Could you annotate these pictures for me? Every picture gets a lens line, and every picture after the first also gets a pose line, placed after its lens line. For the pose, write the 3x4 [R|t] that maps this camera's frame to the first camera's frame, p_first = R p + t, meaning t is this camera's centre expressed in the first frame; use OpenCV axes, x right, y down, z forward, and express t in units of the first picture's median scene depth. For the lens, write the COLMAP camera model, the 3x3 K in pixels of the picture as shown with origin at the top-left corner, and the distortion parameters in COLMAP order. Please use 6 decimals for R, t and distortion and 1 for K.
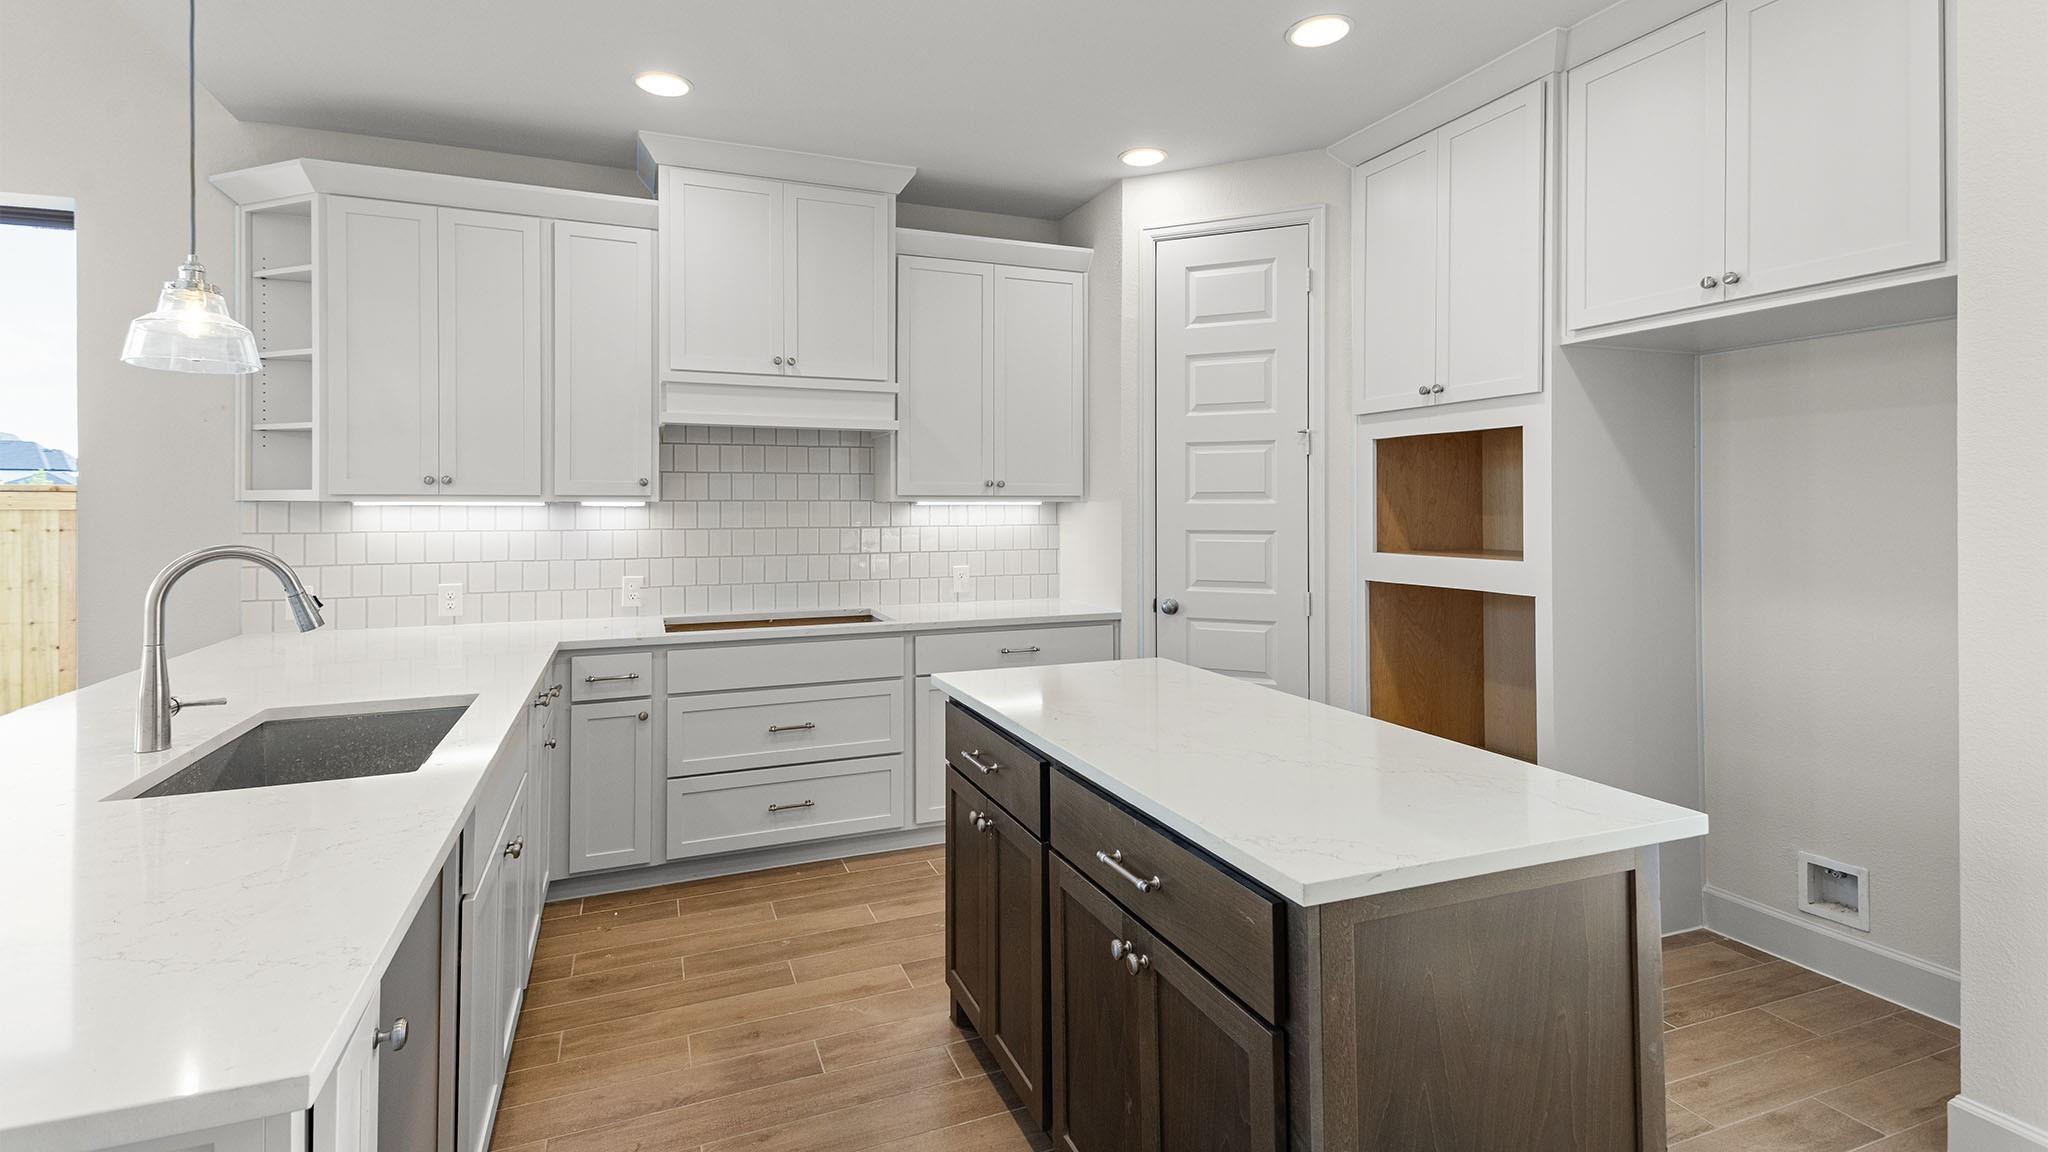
lens RADIAL K [[938.3, 0, 1002.7], [0, 938.3, 502.4], [0, 0, 1]] dist [0.025995, -0.000754]
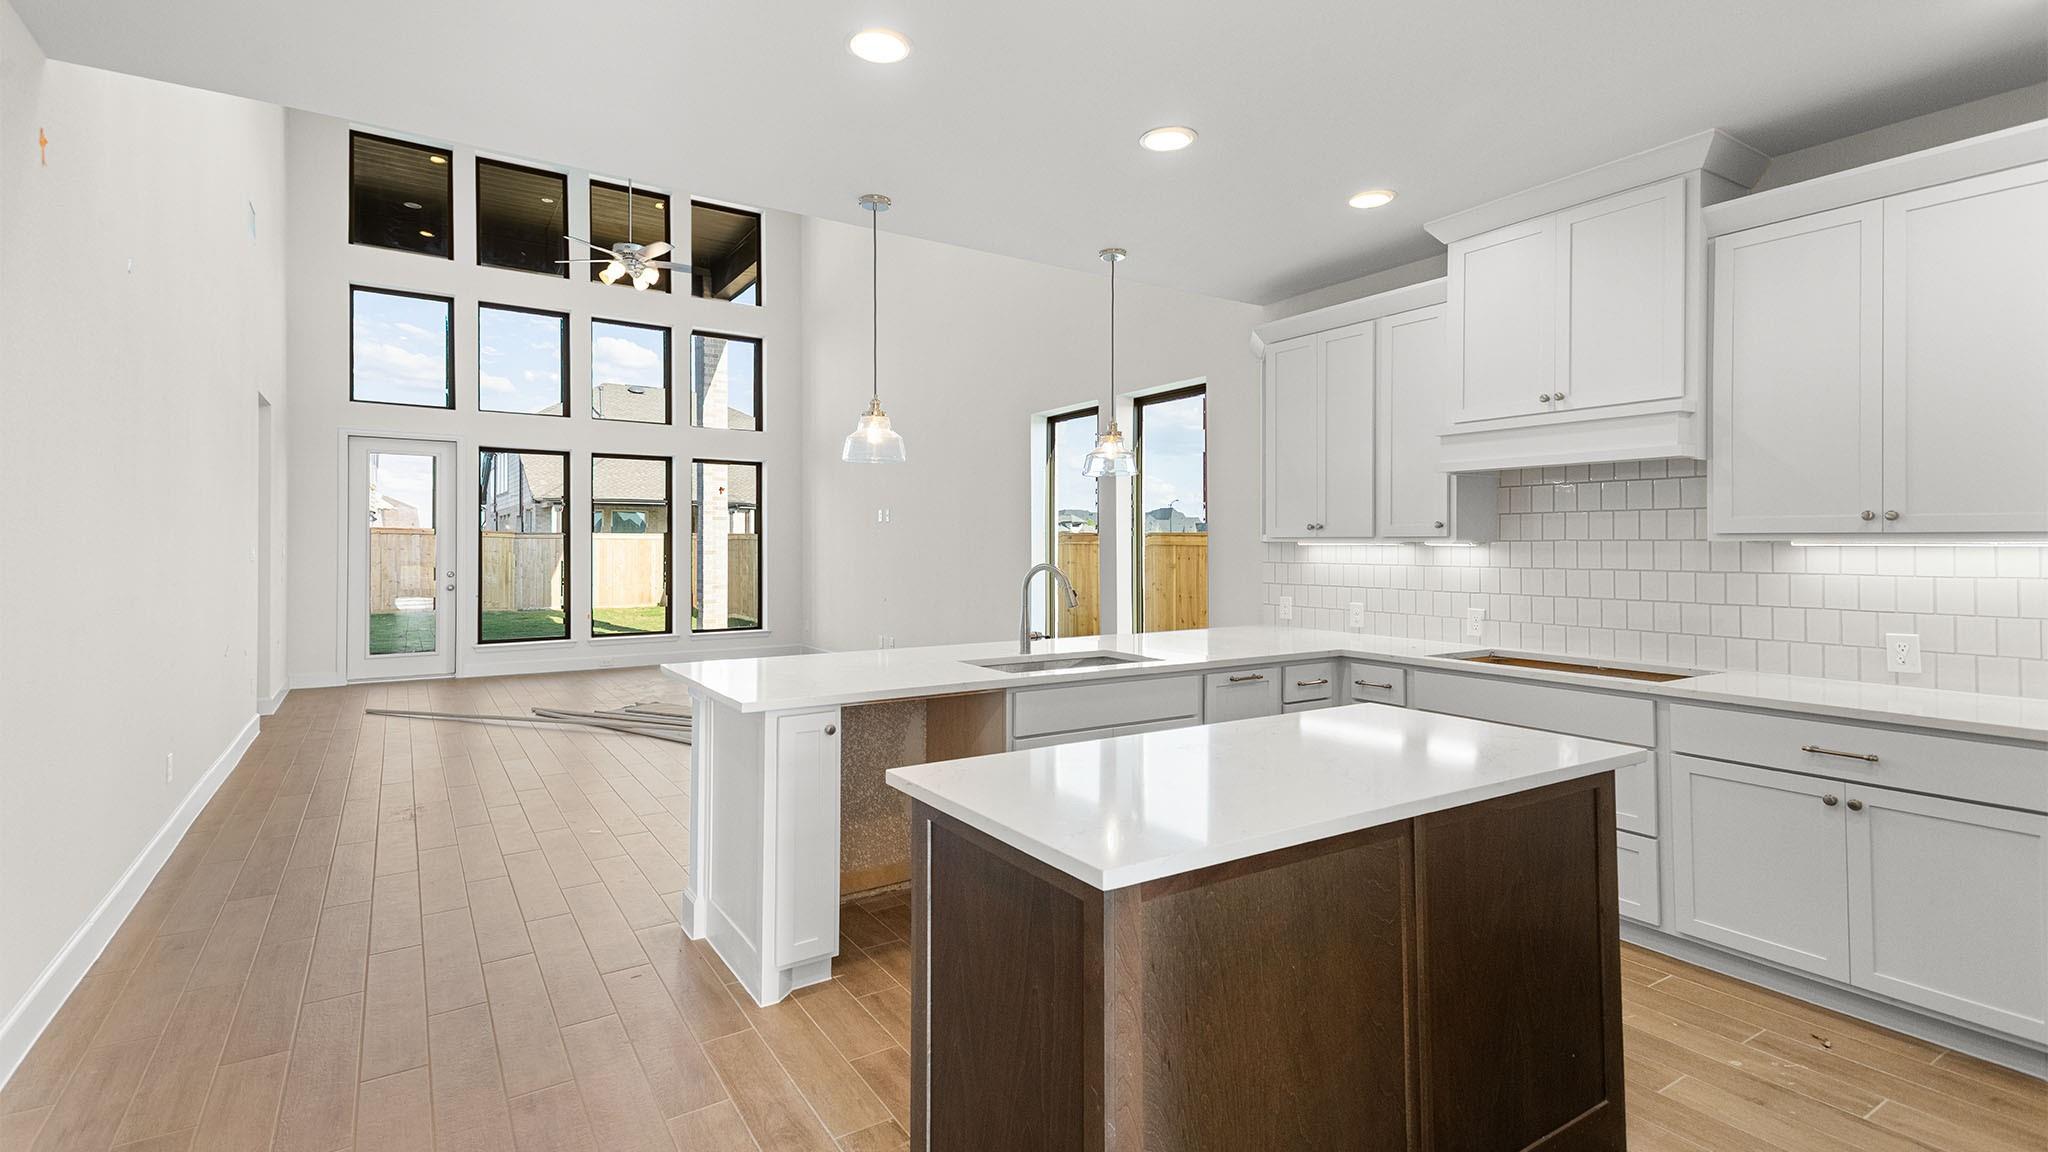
lens RADIAL K [[938.3, 0, 1013.4], [0, 938.3, 542.9], [0, 0, 1]] dist [0.025995, -0.000754]
pose [[0.189875, 0.000829, -0.981808, 0.595508], [0.000506, 0.999999, 0.000942, -0.000606], [0.981808, -0.000676, 0.189874, 0.251230]]
